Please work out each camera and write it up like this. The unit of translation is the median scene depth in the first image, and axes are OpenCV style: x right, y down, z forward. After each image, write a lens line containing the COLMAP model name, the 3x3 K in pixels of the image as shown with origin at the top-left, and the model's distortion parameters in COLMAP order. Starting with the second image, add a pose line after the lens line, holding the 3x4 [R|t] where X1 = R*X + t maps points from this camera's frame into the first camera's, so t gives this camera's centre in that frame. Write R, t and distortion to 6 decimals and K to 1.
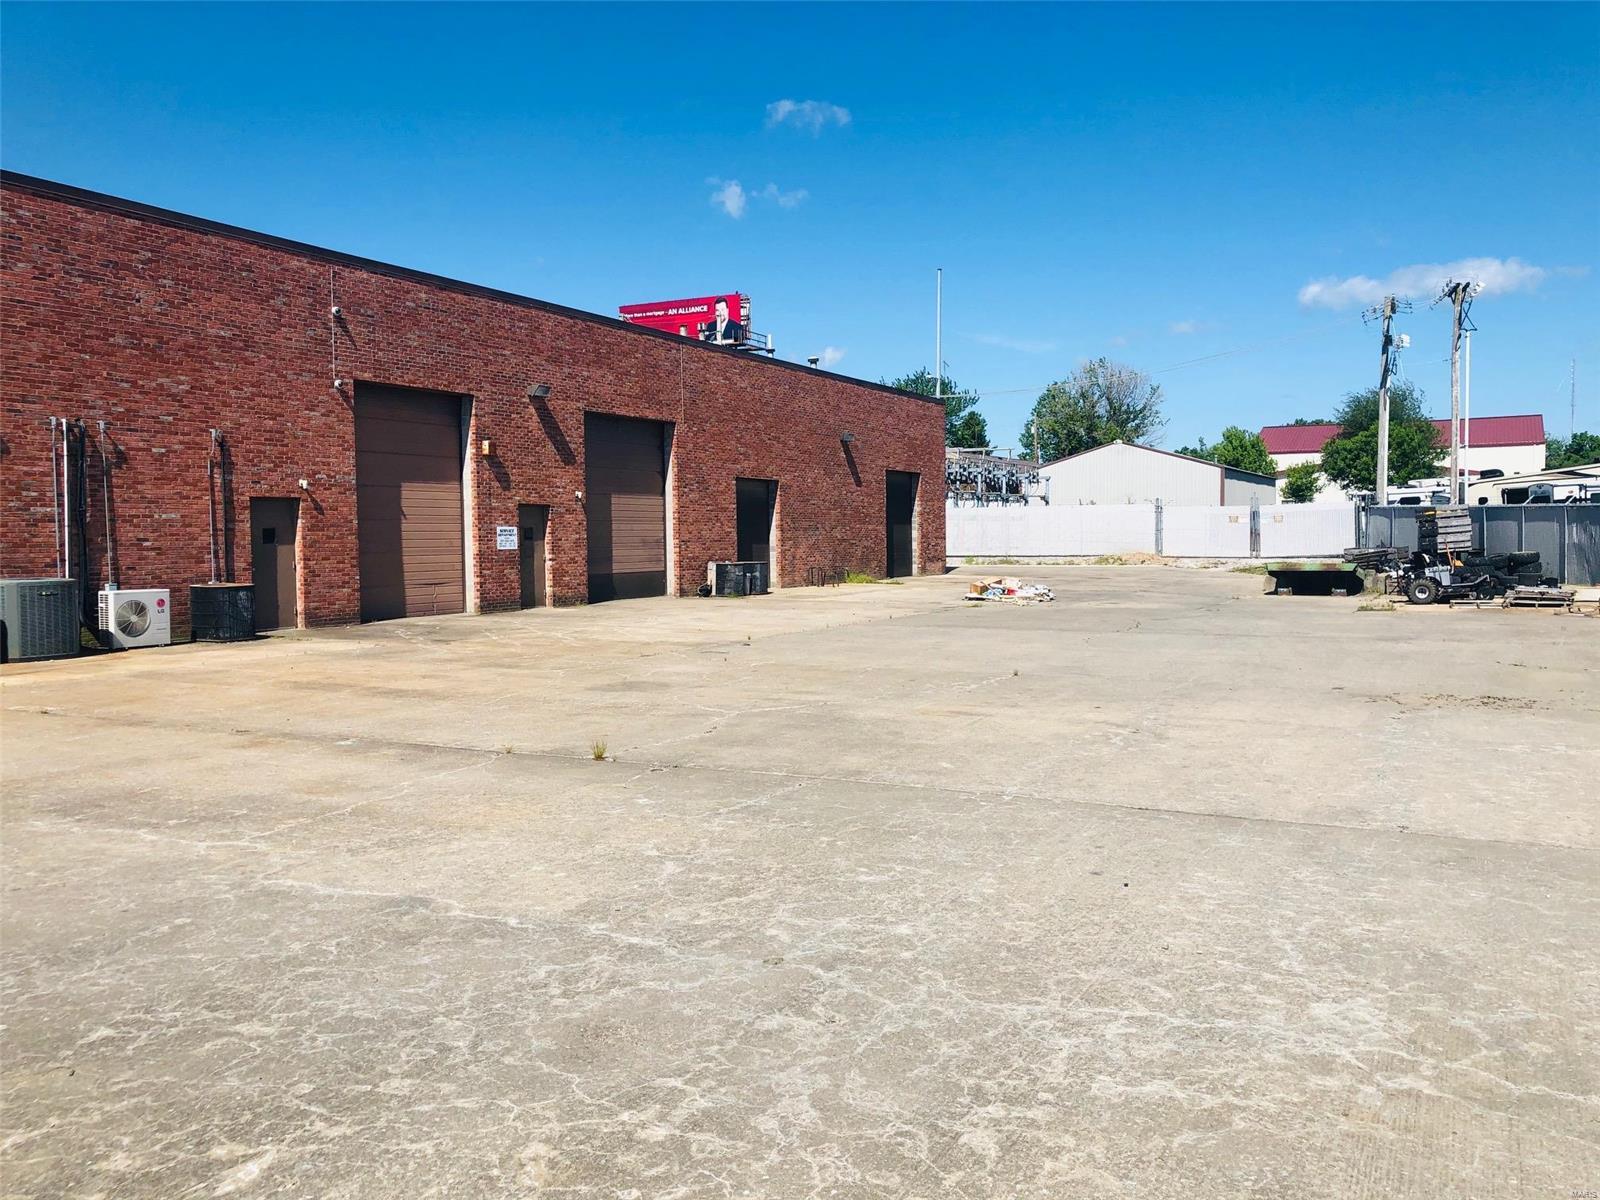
lens RADIAL K [[1283.9, 0, 804.1], [0, 1283.9, 594.6], [0, 0, 1]] dist [0.043539, -0.069369]
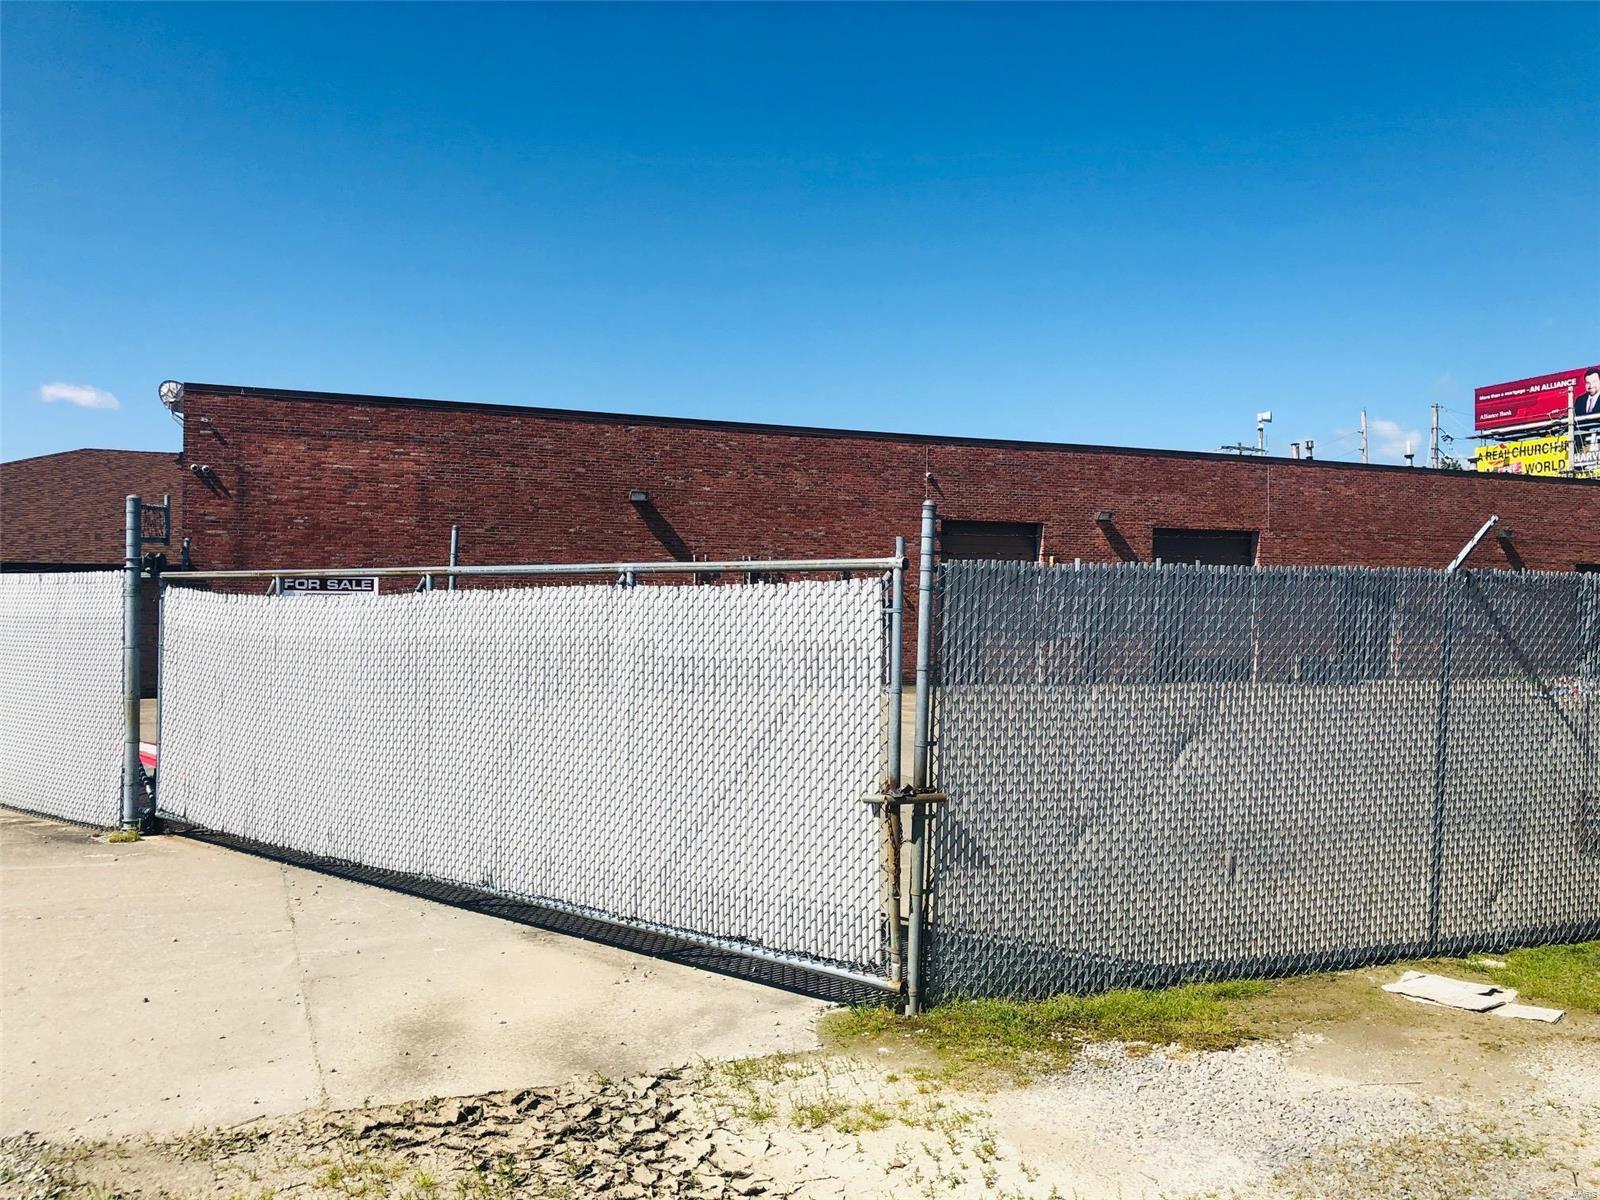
lens RADIAL K [[1283.9, 0, 790.8], [0, 1283.9, 599.9], [0, 0, 1]] dist [0.043539, -0.069369]
pose [[0.756390, 0.000700, -0.654121, 0.404335], [-0.043042, 0.997885, -0.048704, 0.003475], [0.652704, 0.064994, 0.754820, -0.181953]]
